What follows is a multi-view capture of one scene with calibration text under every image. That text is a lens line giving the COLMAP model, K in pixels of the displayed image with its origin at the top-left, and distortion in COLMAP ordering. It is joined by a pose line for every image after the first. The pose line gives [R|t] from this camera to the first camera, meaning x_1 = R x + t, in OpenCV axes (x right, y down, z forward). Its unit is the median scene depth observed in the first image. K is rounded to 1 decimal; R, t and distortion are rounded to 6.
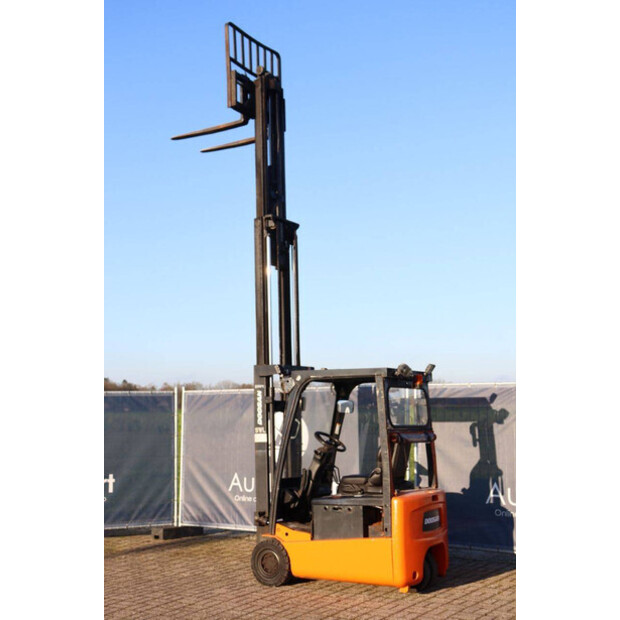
lens RADIAL K [[874.1, 0, 308.1], [0, 874.1, 325.0], [0, 0, 1]] dist [0.119829, 0.000000]
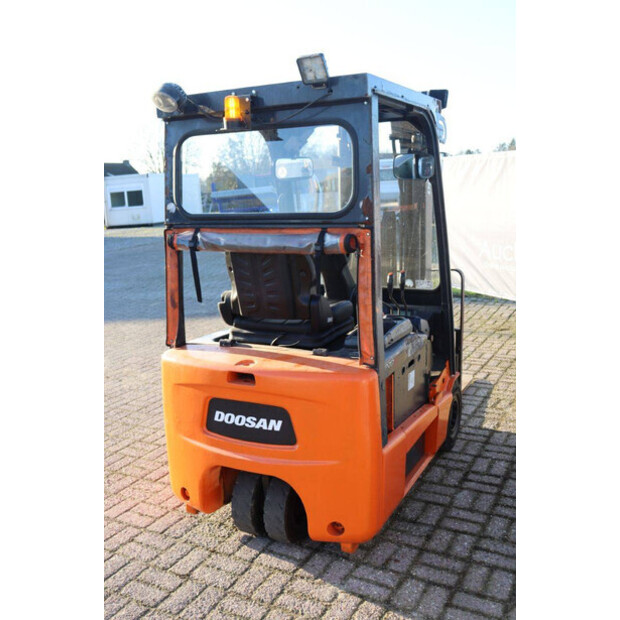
lens RADIAL K [[620.2, 0, 307.1], [0, 620.2, 313.2], [0, 0, 1]] dist [-0.051411, 0.000000]
pose [[0.072232, 0.205915, -0.975900, 0.414082], [0.139615, 0.966735, 0.214315, 0.093186], [0.987568, -0.151730, 0.041080, 0.945588]]
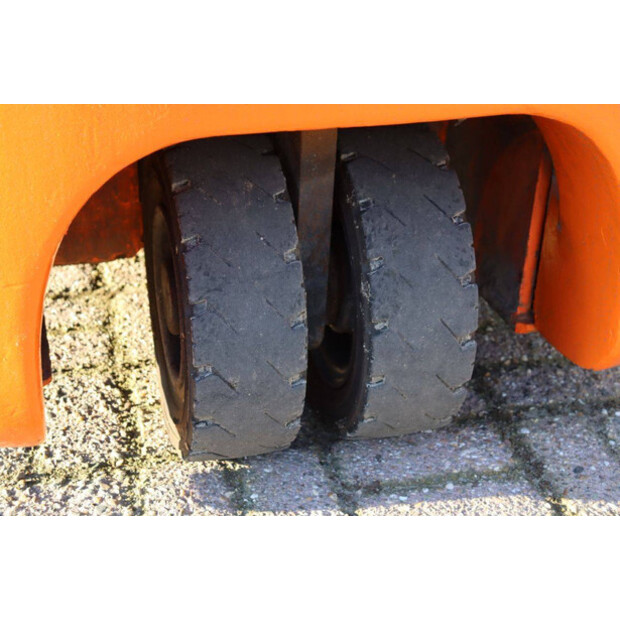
lens RADIAL K [[1062.9, 0, 310.5], [0, 1062.9, 309.2], [0, 0, 1]] dist [0.194664, 0.000000]
pose [[0.720178, 0.338134, -0.605812, 0.194390], [0.048499, 0.846521, 0.530141, 0.190443], [0.692092, -0.411178, 0.593247, 0.849323]]
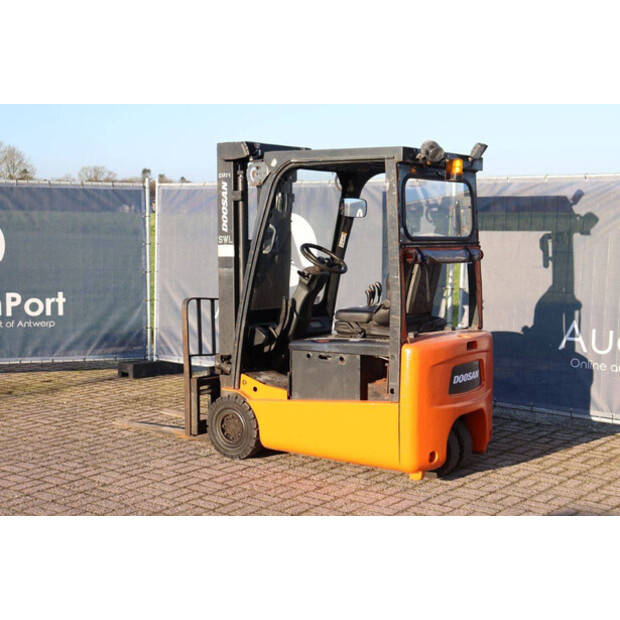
lens RADIAL K [[985.1, 0, 306.0], [0, 985.1, 304.8], [0, 0, 1]] dist [0.143338, 0.000000]
pose [[0.996300, 0.025220, -0.082163, 0.073605], [-0.009424, 0.982272, 0.187226, 0.024906], [0.085428, -0.185759, 0.978875, 0.240041]]
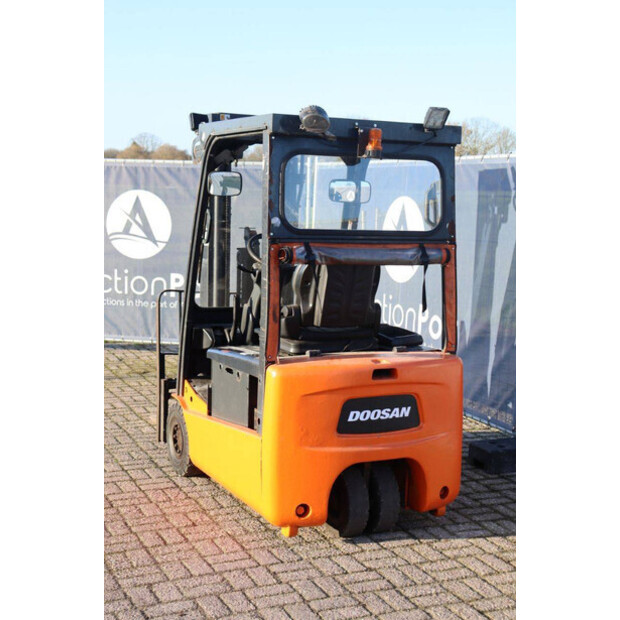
lens RADIAL K [[981.6, 0, 306.8], [0, 981.6, 314.5], [0, 0, 1]] dist [0.148061, 0.000000]
pose [[0.833853, 0.097773, -0.543258, 0.380573], [0.022918, 0.977207, 0.211049, 0.038189], [0.551510, -0.188434, 0.812606, 0.477785]]
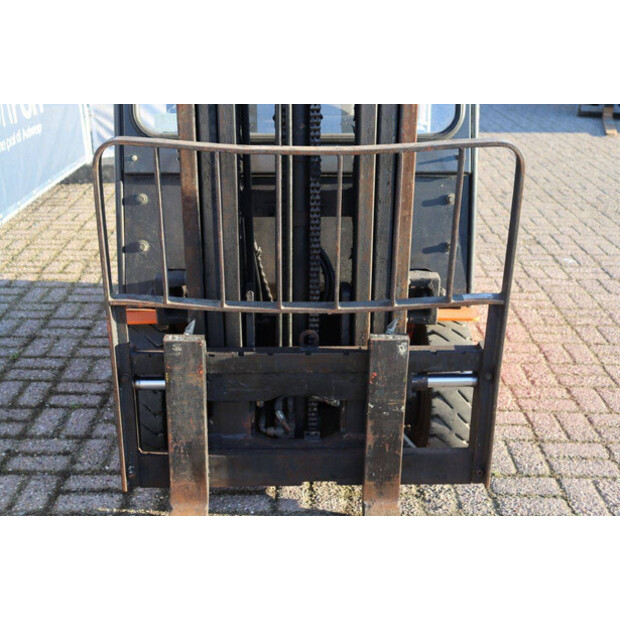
lens RADIAL K [[840.1, 0, 307.9], [0, 840.1, 305.7], [0, 0, 1]] dist [0.070738, 0.000000]
pose [[-0.536993, -0.294111, 0.790657, -0.243090], [-0.092638, 0.952146, 0.291265, 0.146651], [-0.838485, 0.083163, -0.538541, 1.157616]]
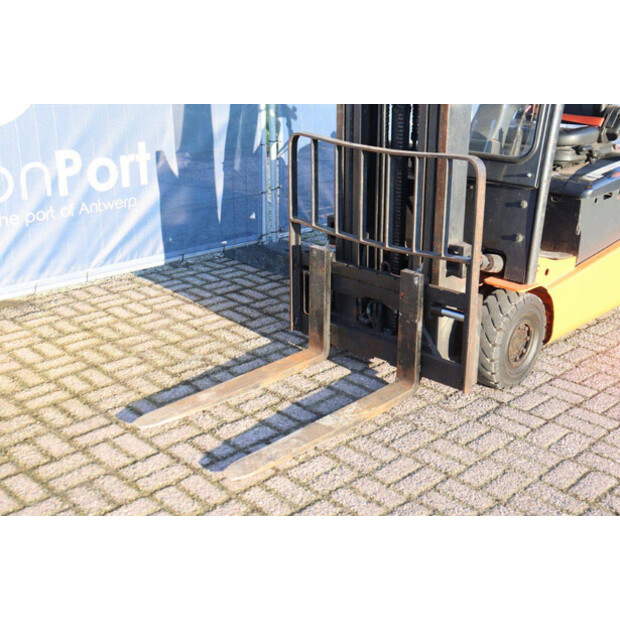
lens RADIAL K [[823.3, 0, 306.9], [0, 823.3, 303.5], [0, 0, 1]] dist [0.057042, 0.000000]
pose [[0.226000, -0.309185, 0.923758, -0.434179], [-0.117558, 0.932706, 0.340940, 0.113156], [-0.967008, -0.185647, 0.174444, 0.985390]]
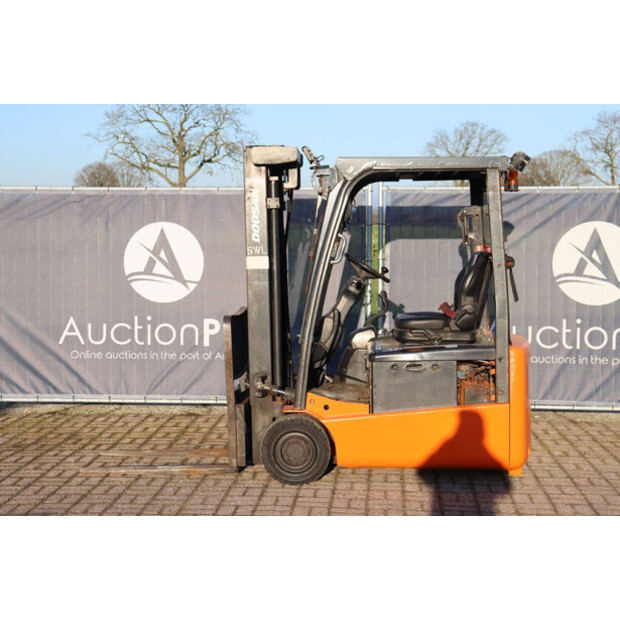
lens RADIAL K [[1020.9, 0, 305.7], [0, 1020.9, 304.0], [0, 0, 1]] dist [0.177610, 0.000000]
pose [[0.879523, -0.023810, 0.475261, -0.376399], [-0.055381, 0.986839, 0.151928, 0.044120], [-0.472623, -0.159944, 0.866629, 0.338874]]
